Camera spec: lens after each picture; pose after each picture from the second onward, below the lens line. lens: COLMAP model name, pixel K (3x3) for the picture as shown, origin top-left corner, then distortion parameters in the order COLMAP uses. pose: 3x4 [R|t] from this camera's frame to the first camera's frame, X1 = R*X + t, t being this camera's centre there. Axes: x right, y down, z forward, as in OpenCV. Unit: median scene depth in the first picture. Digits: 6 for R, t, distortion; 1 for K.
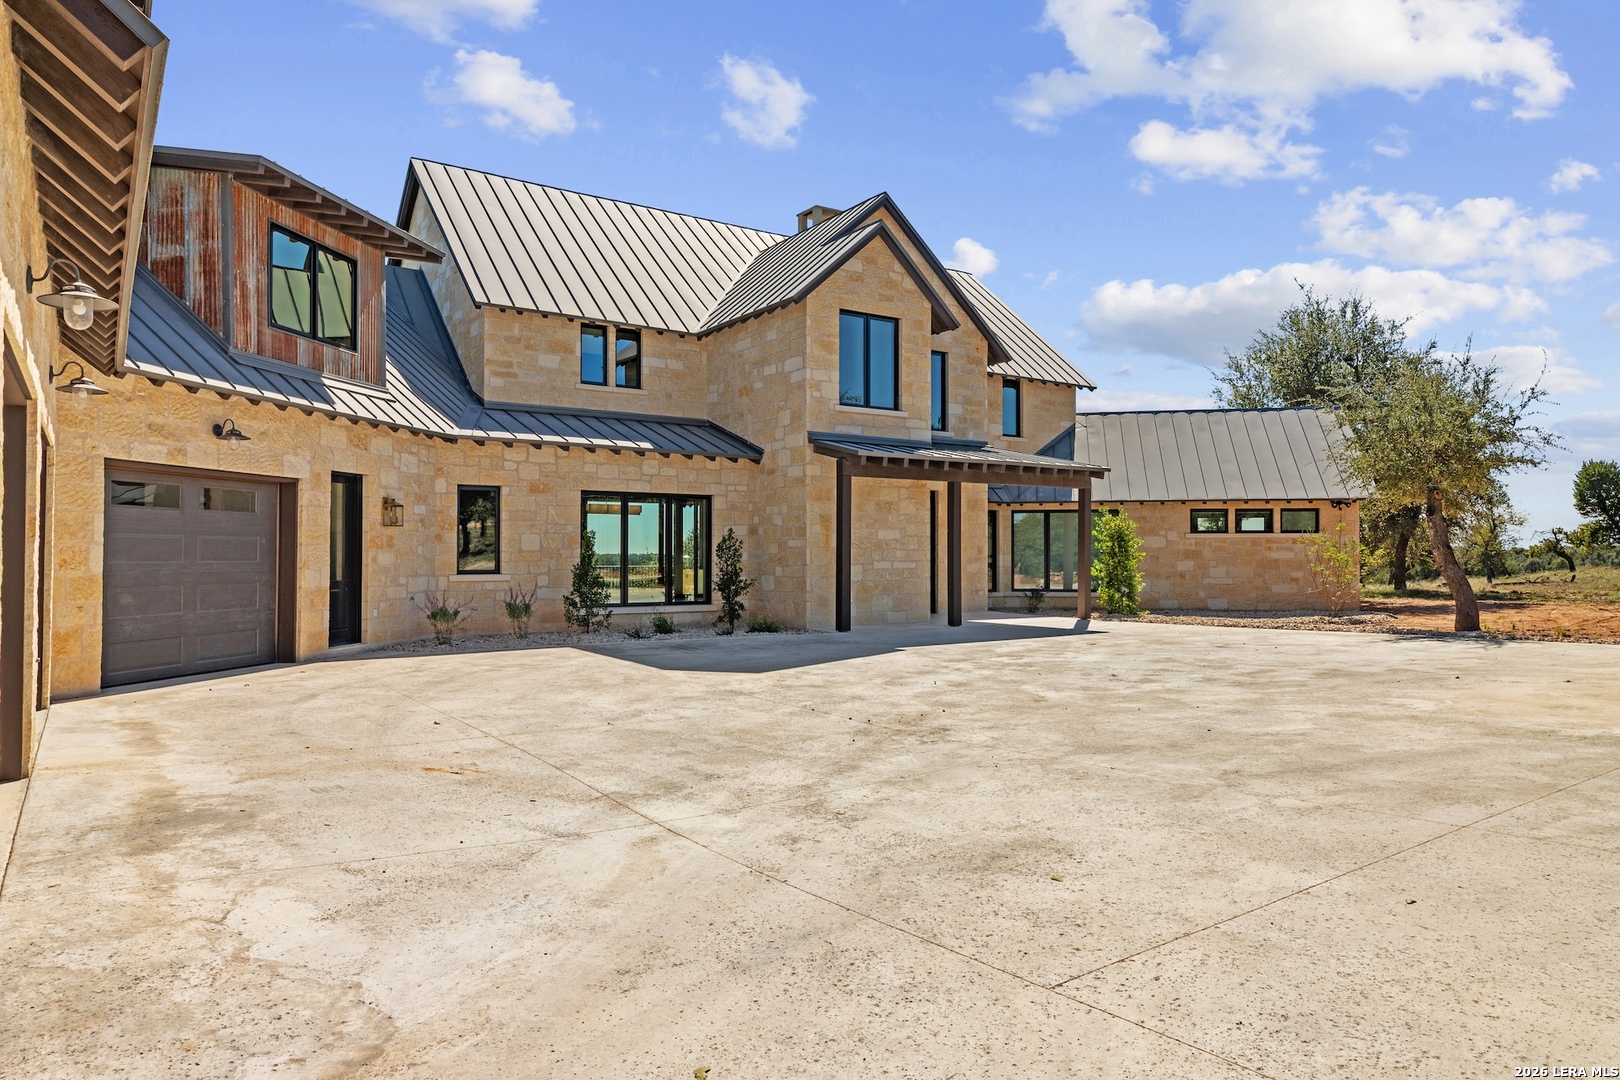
lens RADIAL K [[1092.1, 0, 811.3], [0, 1092.1, 543.5], [0, 0, 1]] dist [0.003637, 0.000500]
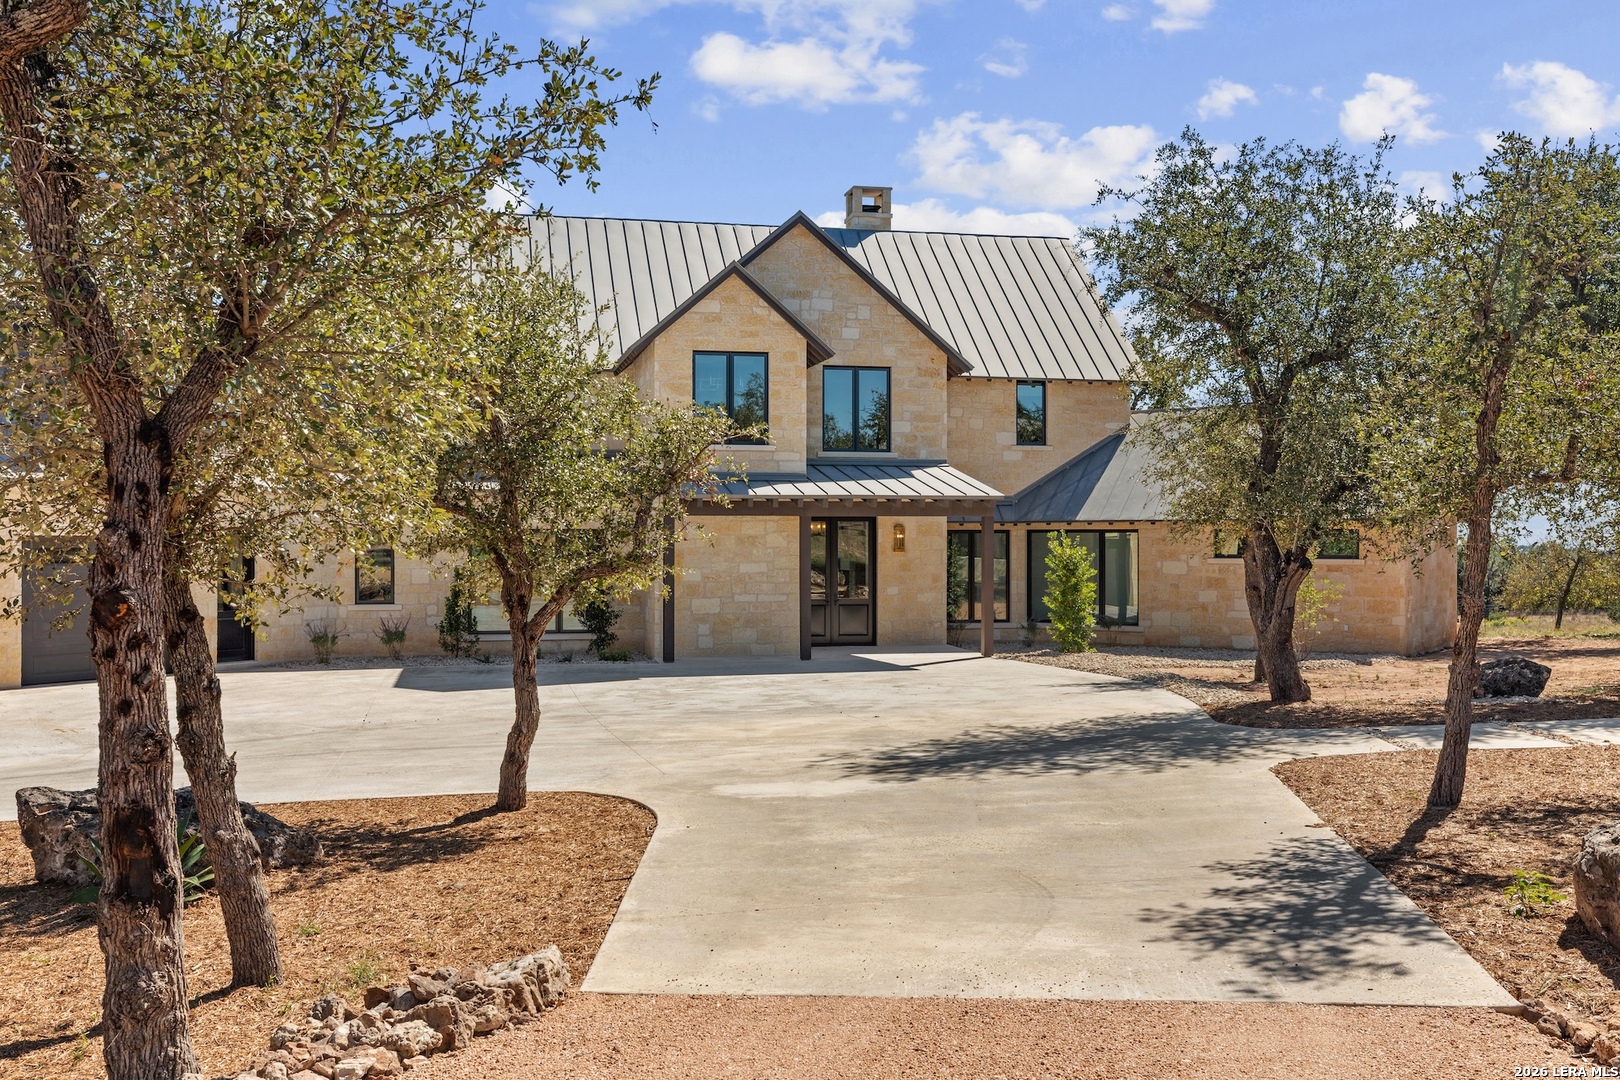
lens RADIAL K [[1662.4, 0, 809.2], [0, 1662.4, 539.3], [0, 0, 1]] dist [-0.016189, 0.000000]
pose [[0.926386, -0.000213, -0.376576, 0.702165], [0.005148, 0.999914, 0.012100, -0.053394], [0.376541, -0.013148, 0.926307, -0.408197]]
